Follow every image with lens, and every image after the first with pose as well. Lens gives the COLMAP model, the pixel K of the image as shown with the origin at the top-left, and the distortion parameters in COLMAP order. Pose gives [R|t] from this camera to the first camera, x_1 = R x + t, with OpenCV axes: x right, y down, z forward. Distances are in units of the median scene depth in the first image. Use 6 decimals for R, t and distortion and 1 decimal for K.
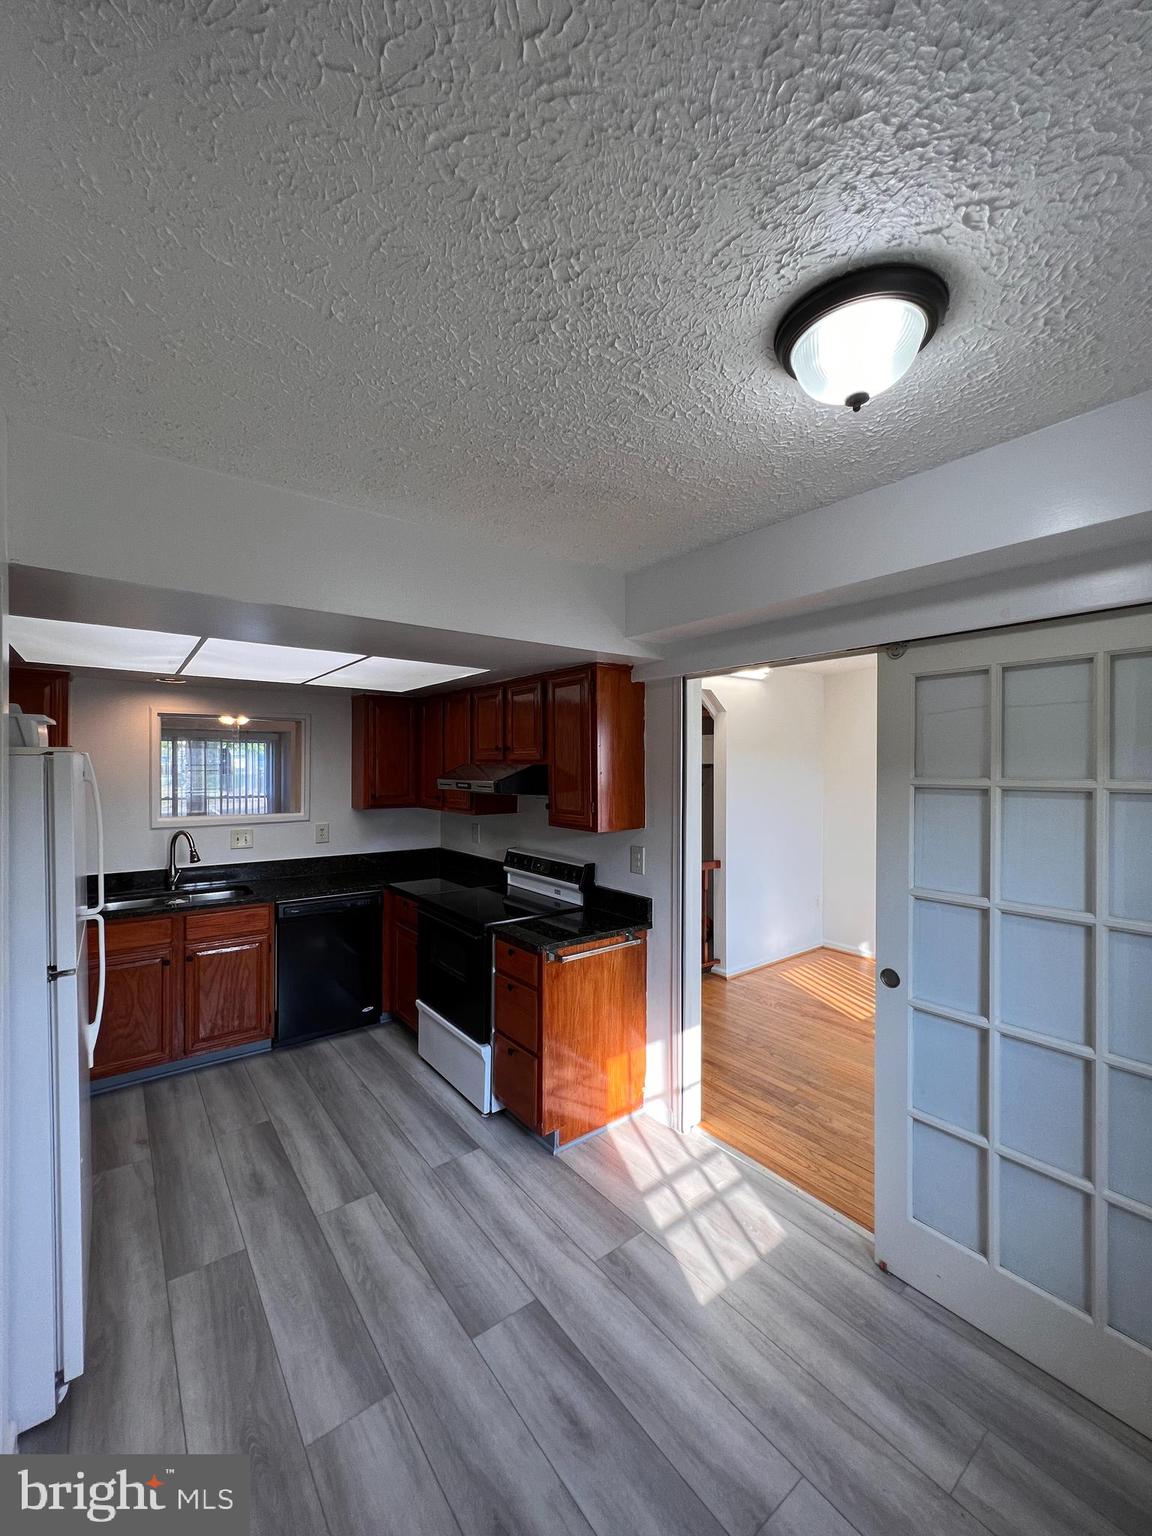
lens RADIAL K [[614.9, 0, 570.2], [0, 614.9, 770.8], [0, 0, 1]] dist [-0.001130, 0.000478]
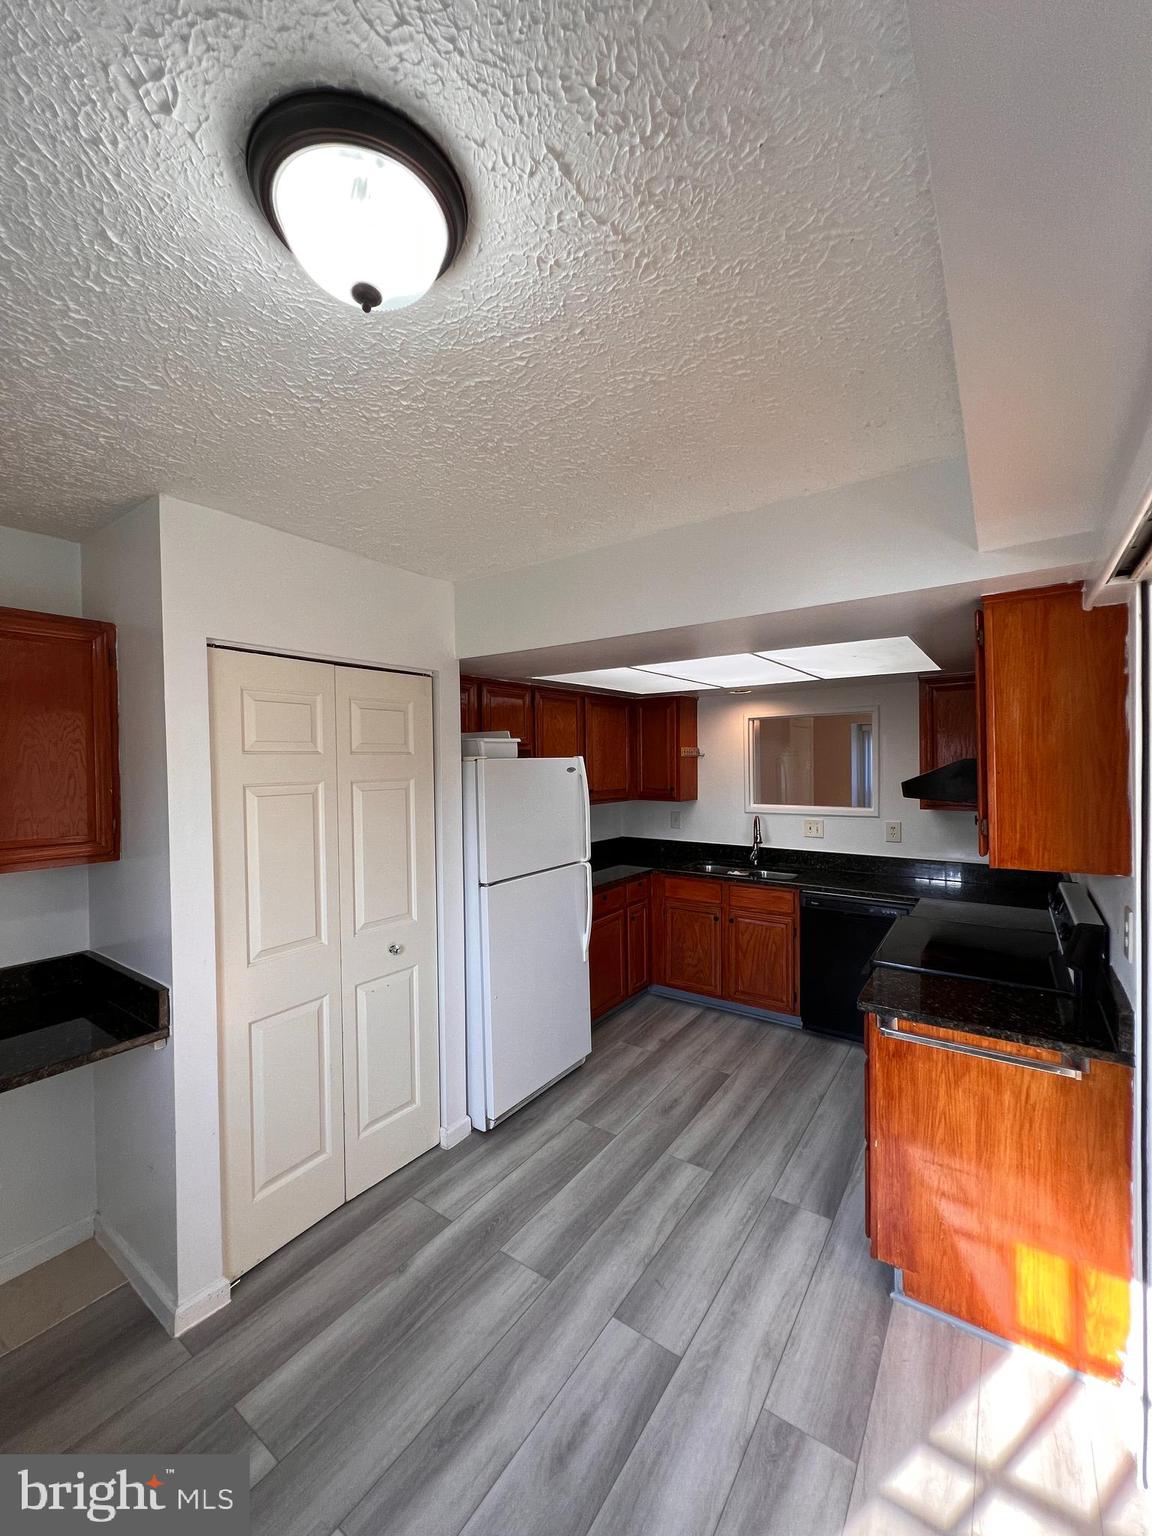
lens RADIAL K [[614.3, 0, 582.9], [0, 614.3, 769.3], [0, 0, 1]] dist [-0.003212, 0.000922]
pose [[0.299163, 0.006060, -0.954183, 0.616037], [0.008549, 0.999923, 0.009030, -0.009697], [0.954164, -0.010859, 0.299088, 0.494012]]
